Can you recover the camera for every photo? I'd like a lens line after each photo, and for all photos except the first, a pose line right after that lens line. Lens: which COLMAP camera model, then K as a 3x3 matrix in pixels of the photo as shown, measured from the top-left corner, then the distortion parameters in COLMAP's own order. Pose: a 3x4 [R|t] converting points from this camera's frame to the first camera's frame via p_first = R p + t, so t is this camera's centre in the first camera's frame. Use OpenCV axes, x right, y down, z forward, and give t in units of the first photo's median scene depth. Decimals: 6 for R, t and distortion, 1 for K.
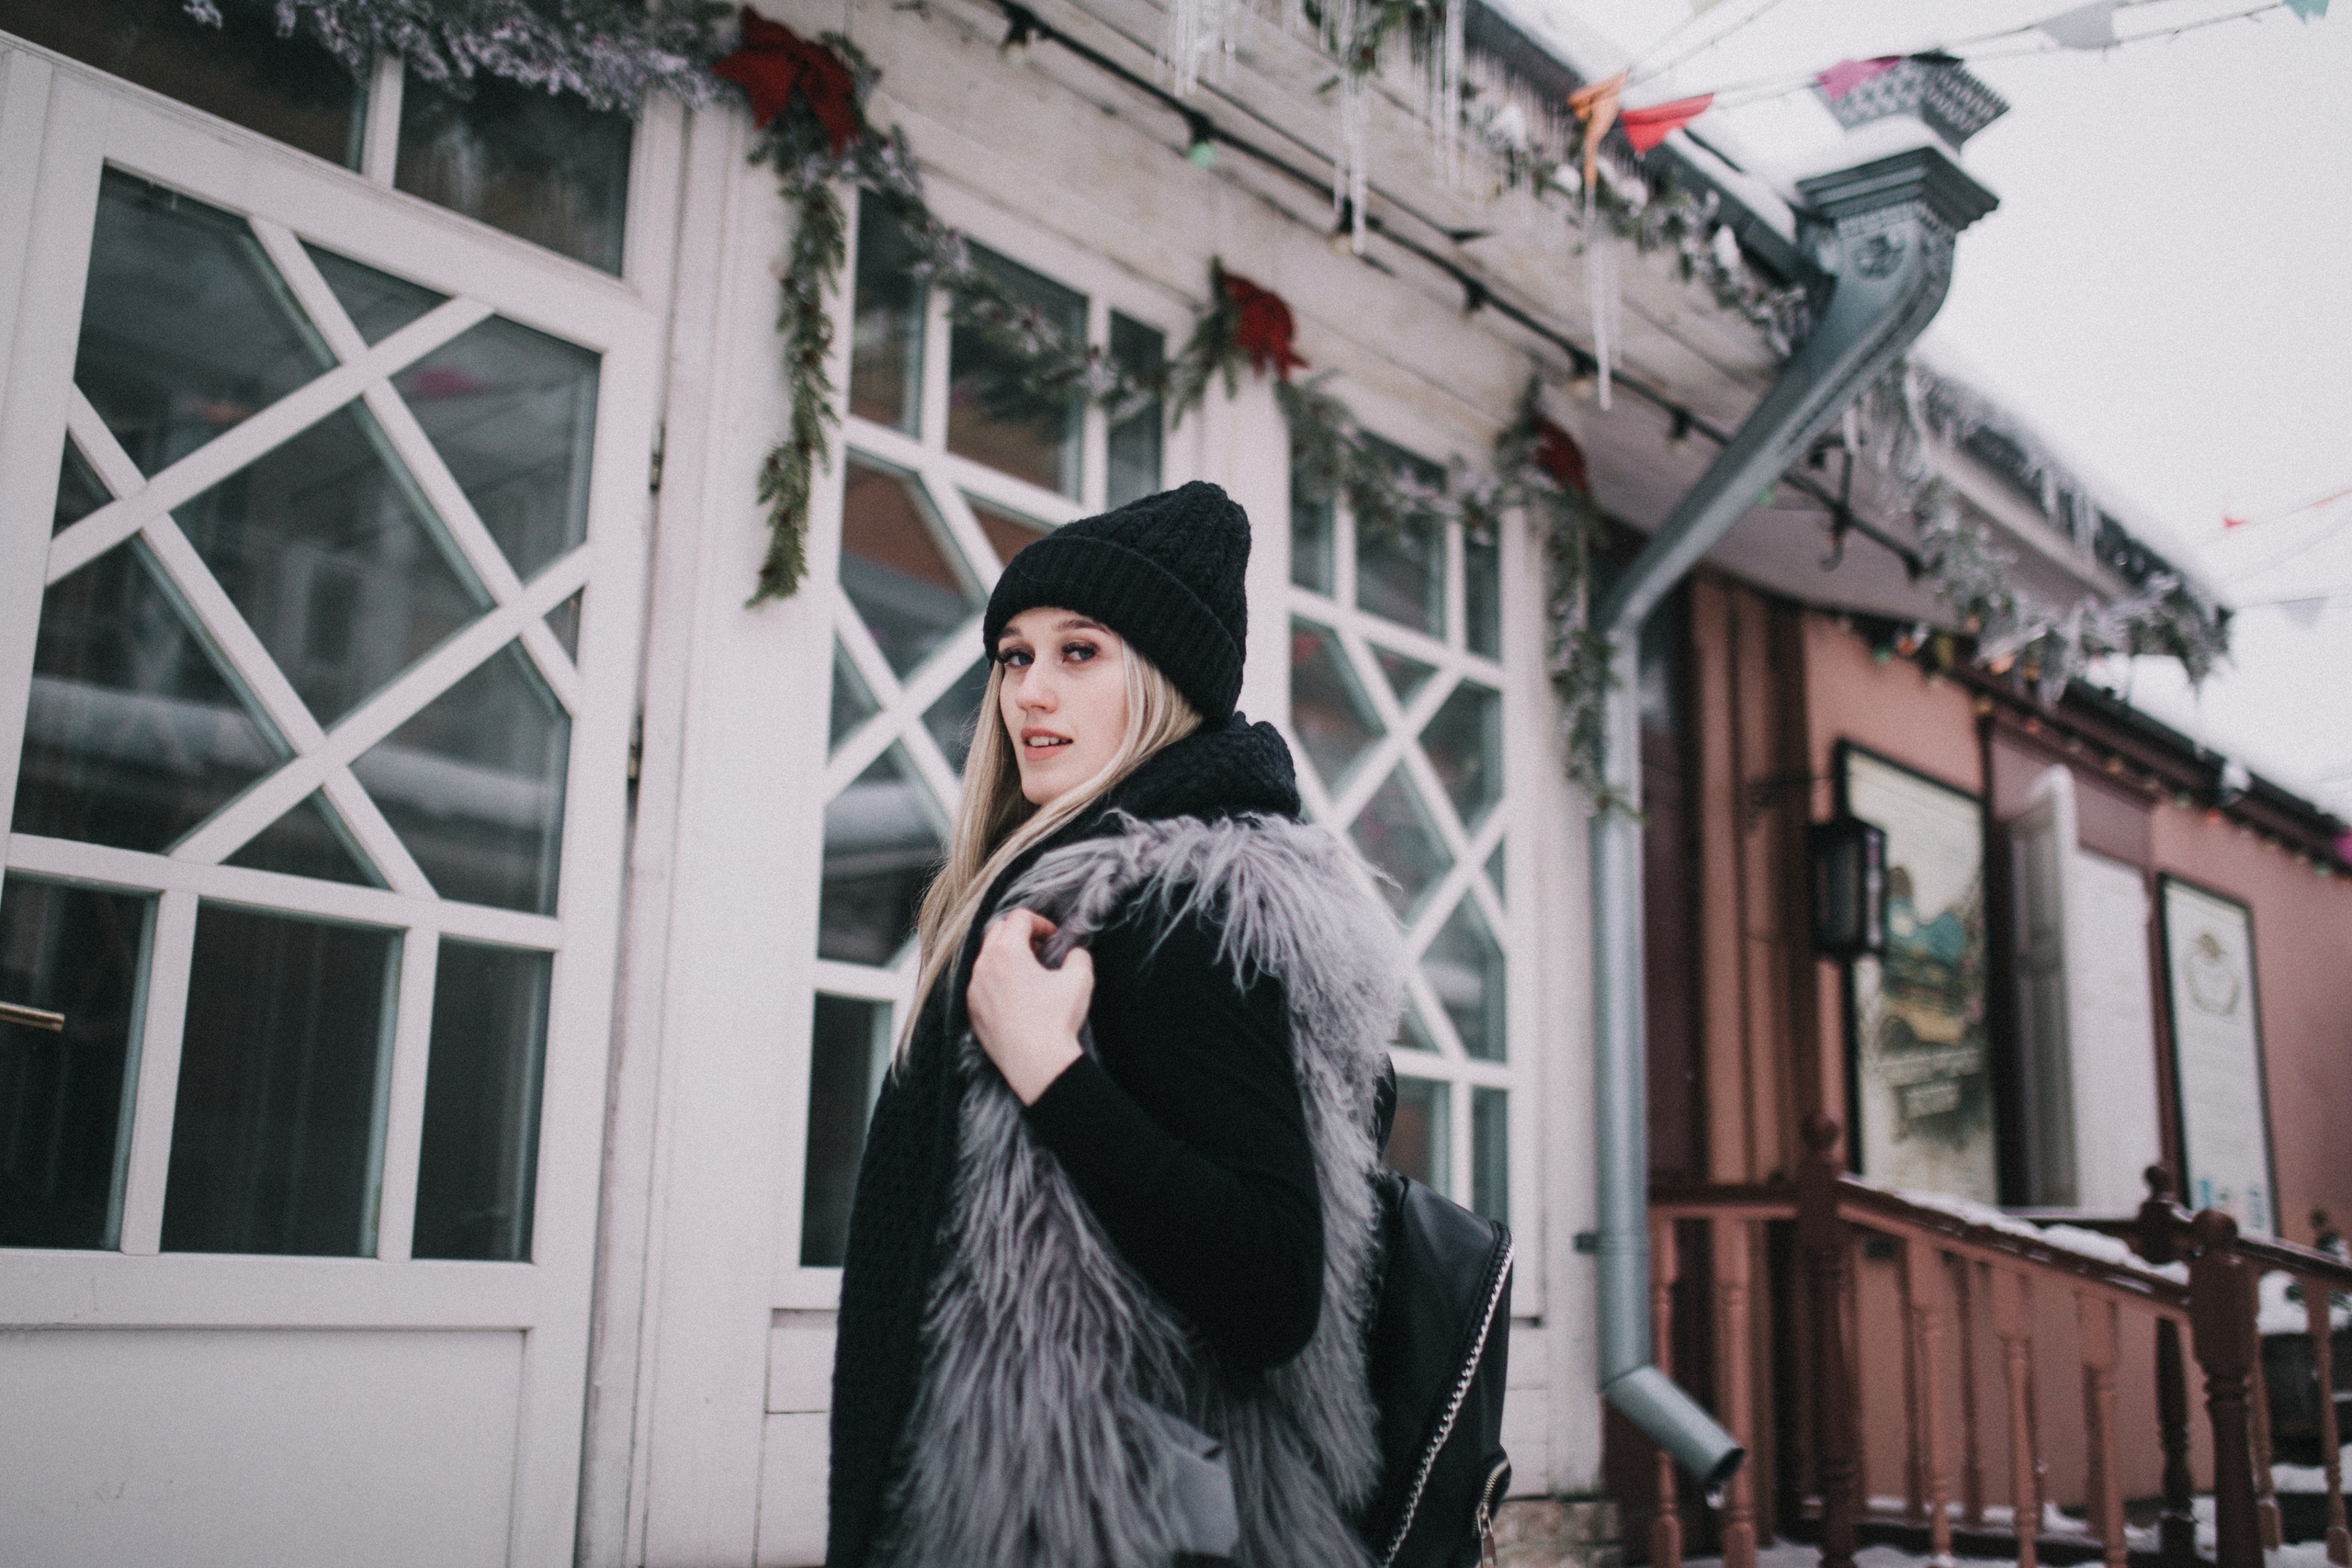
lens RADIAL K [[2309.1, 0, 1131.4], [0, 2309.1, 783.2], [0, 0, 1]] dist [-0.026227, 0.000000]
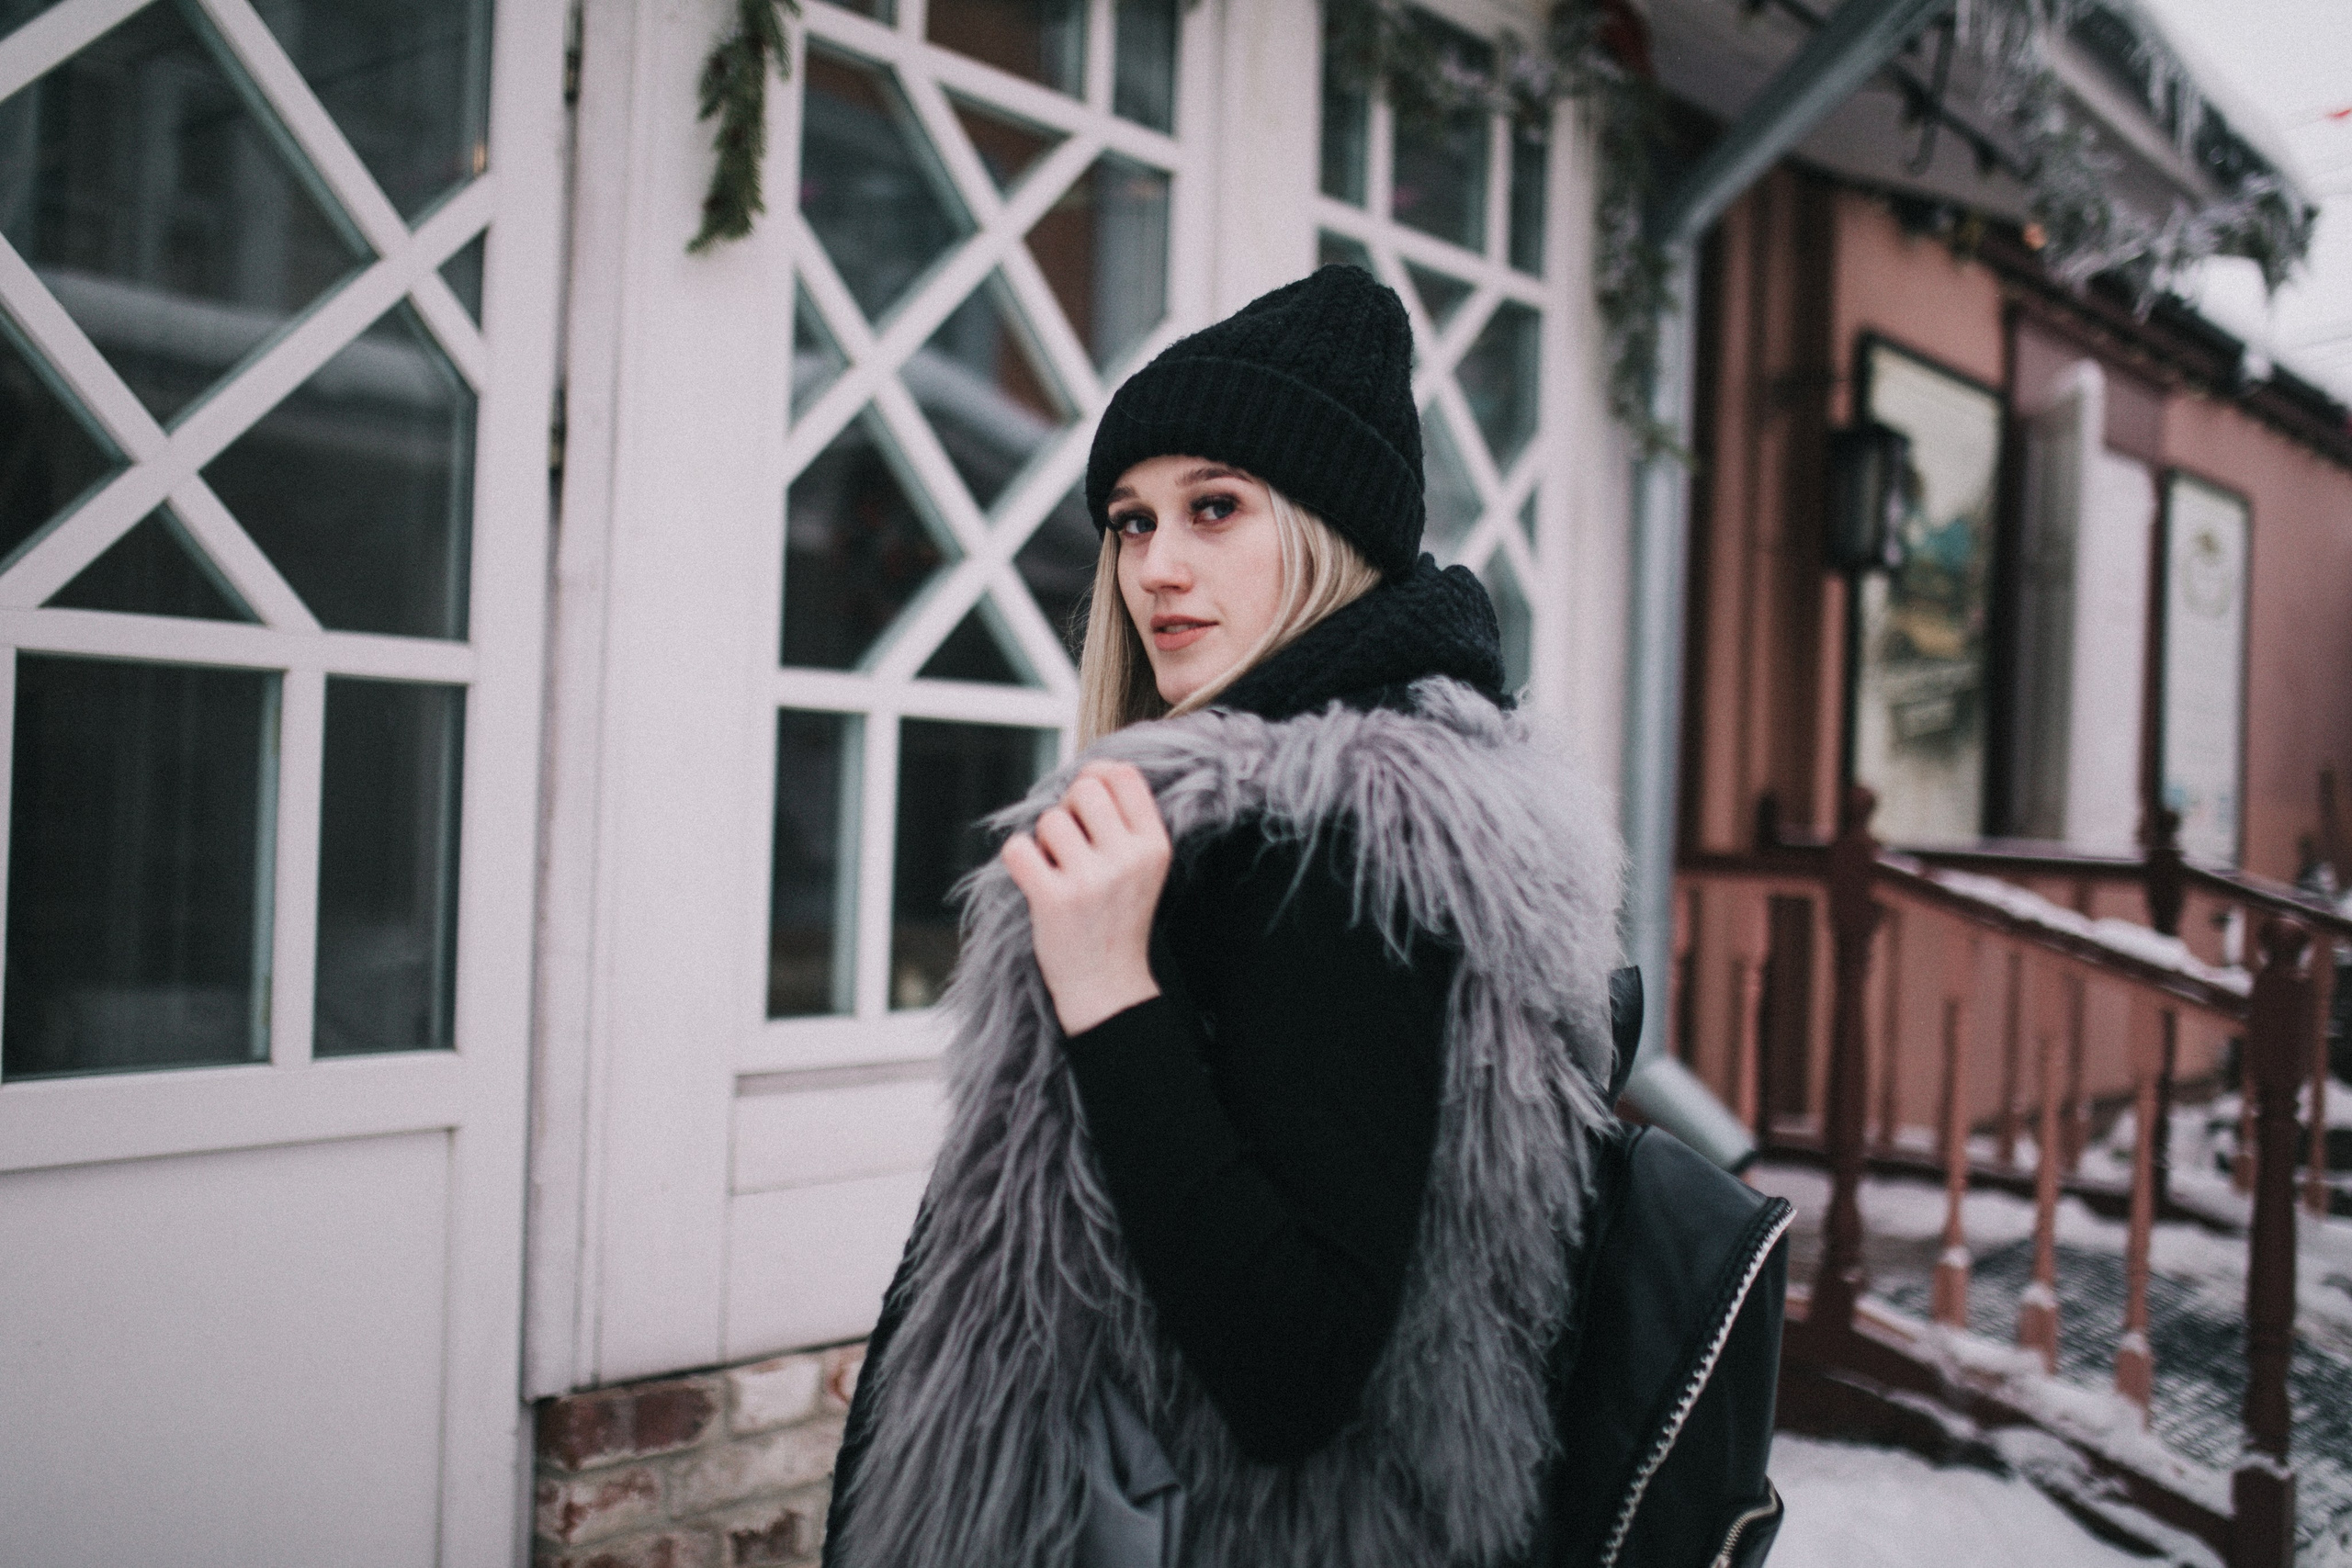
lens RADIAL K [[2309.1, 0, 1142.9], [0, 2309.1, 796.0], [0, 0, 1]] dist [-0.026227, 0.000000]
pose [[0.999125, 0.012753, 0.039839, -0.031552], [-0.021019, 0.976491, 0.214532, -0.057016], [-0.036167, -0.215181, 0.975904, 0.136476]]
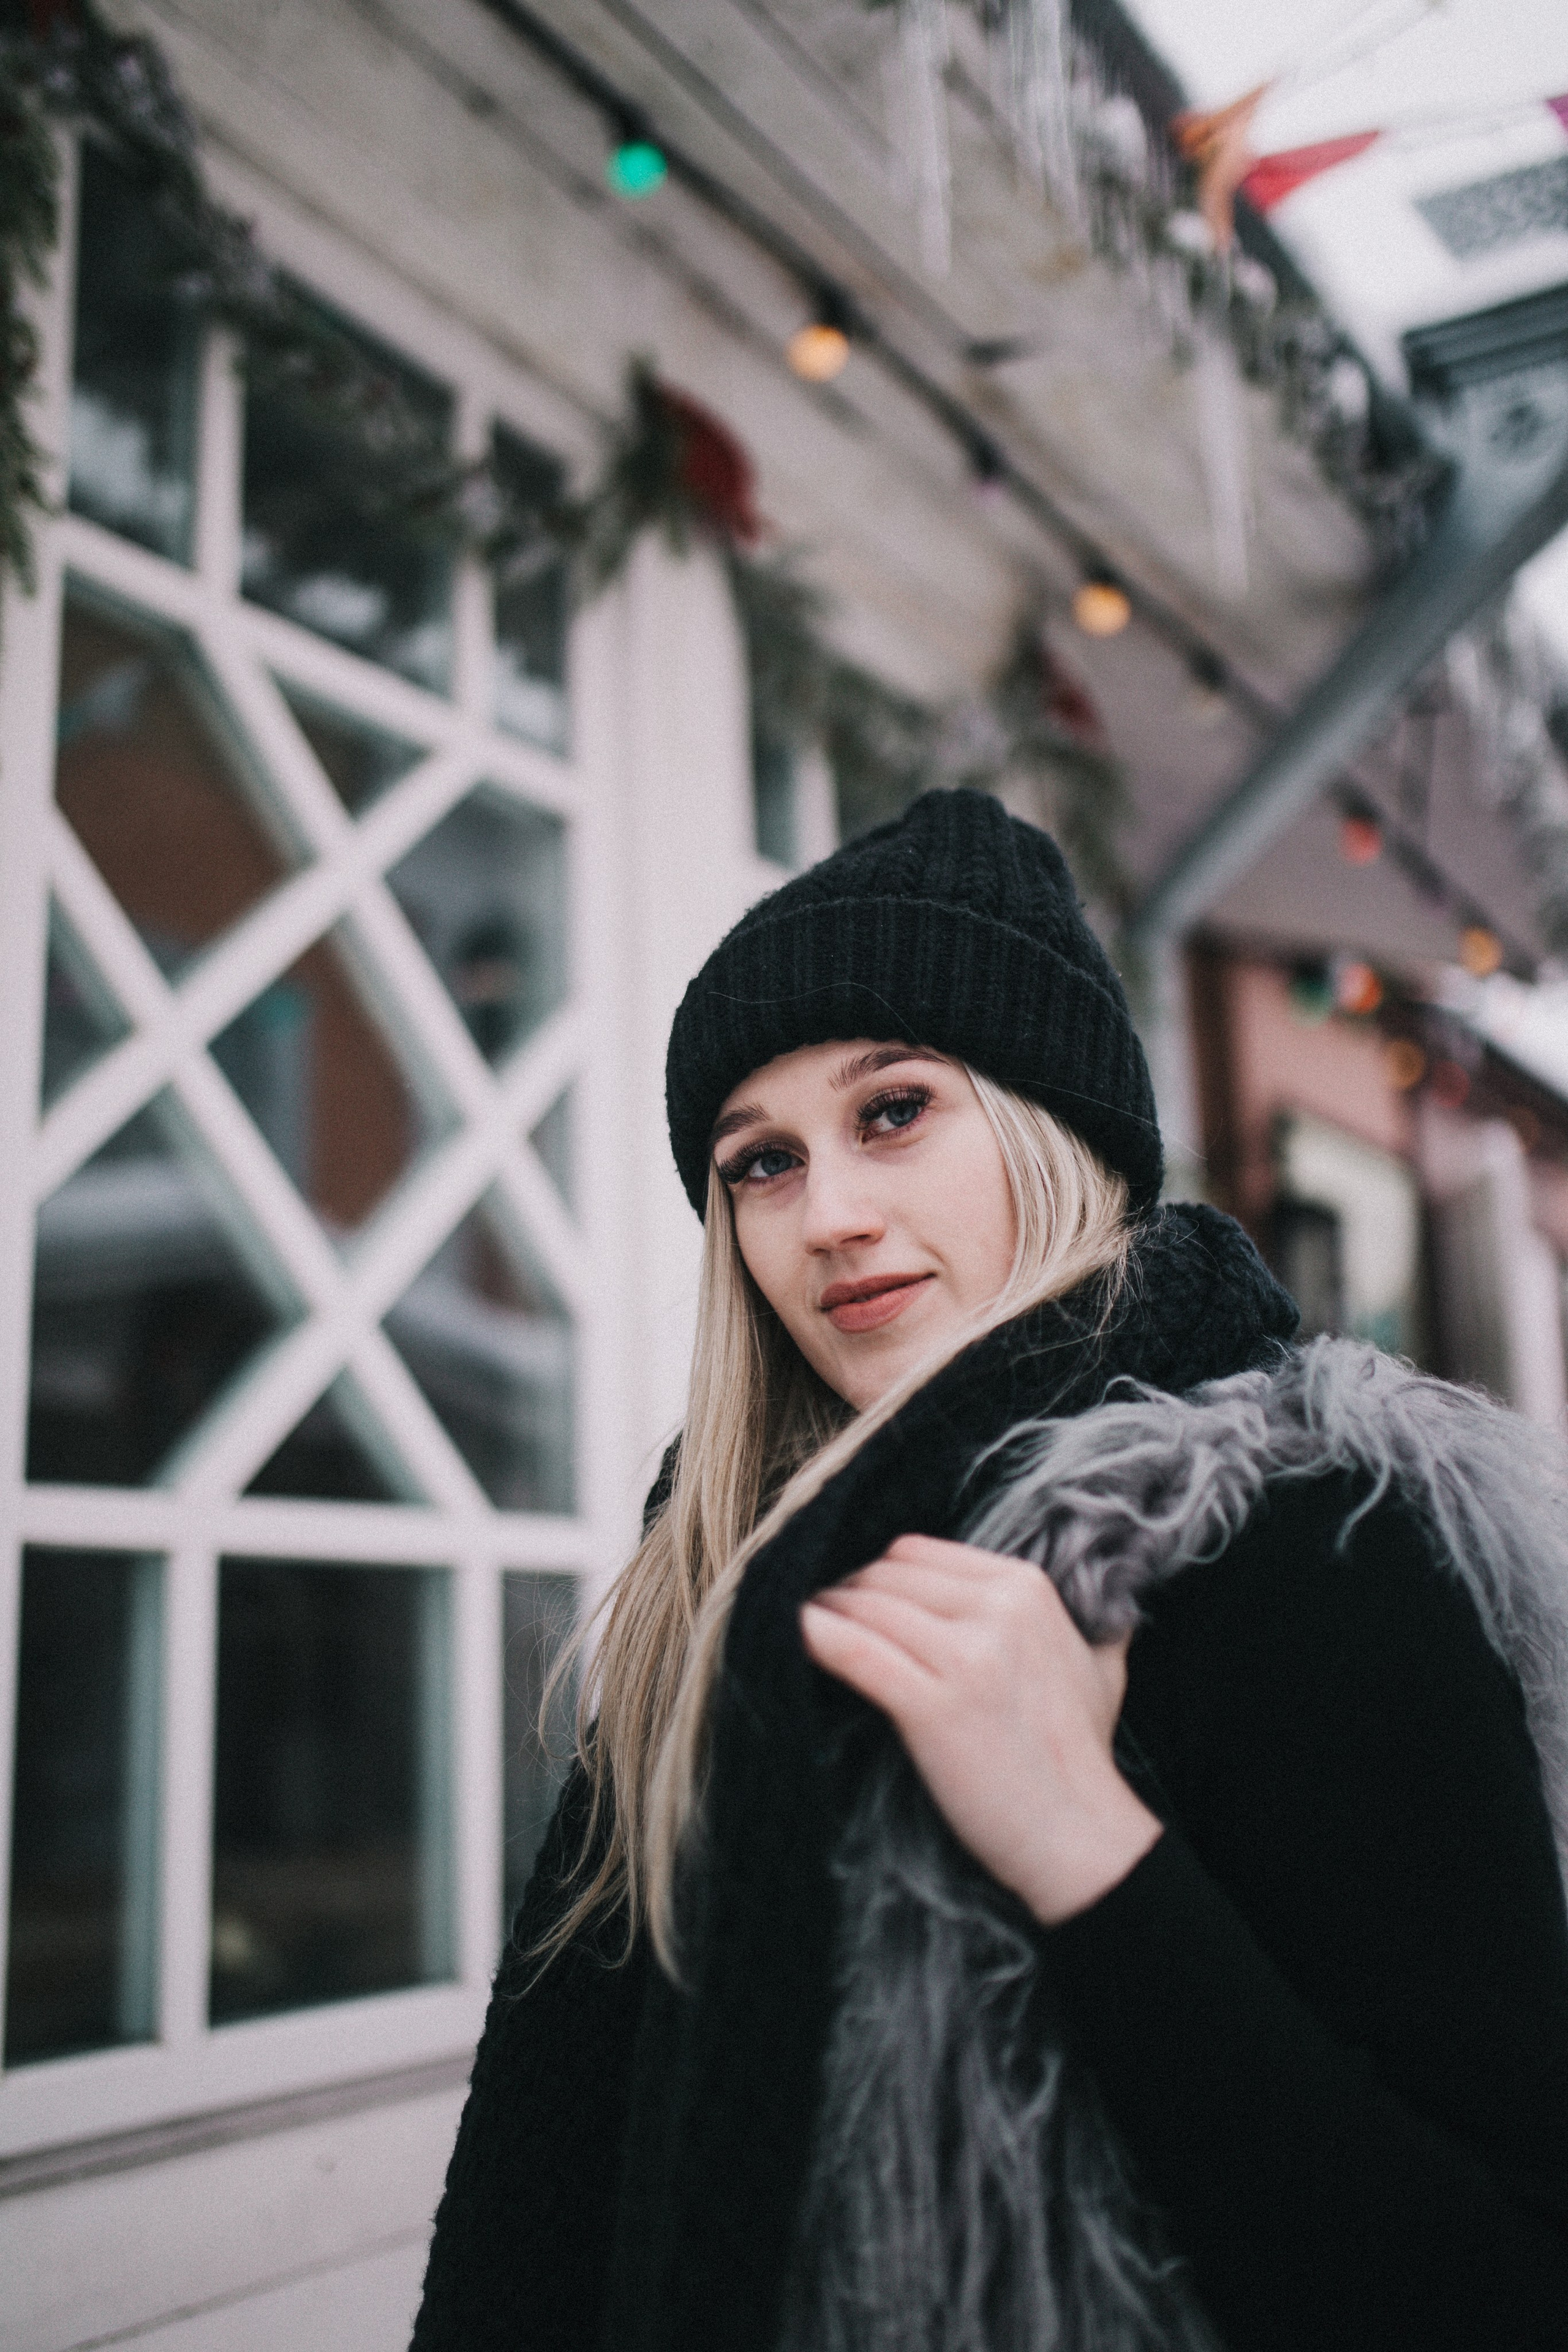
lens RADIAL K [[2309.3, 0, 777.1], [0, 2309.3, 1177.6], [0, 0, 1]] dist [-0.026227, 0.000000]
pose [[0.983175, -0.017640, 0.181813, -0.053105], [0.017664, 0.999843, 0.001491, 0.005454], [-0.181811, 0.001746, 0.983332, 0.388198]]
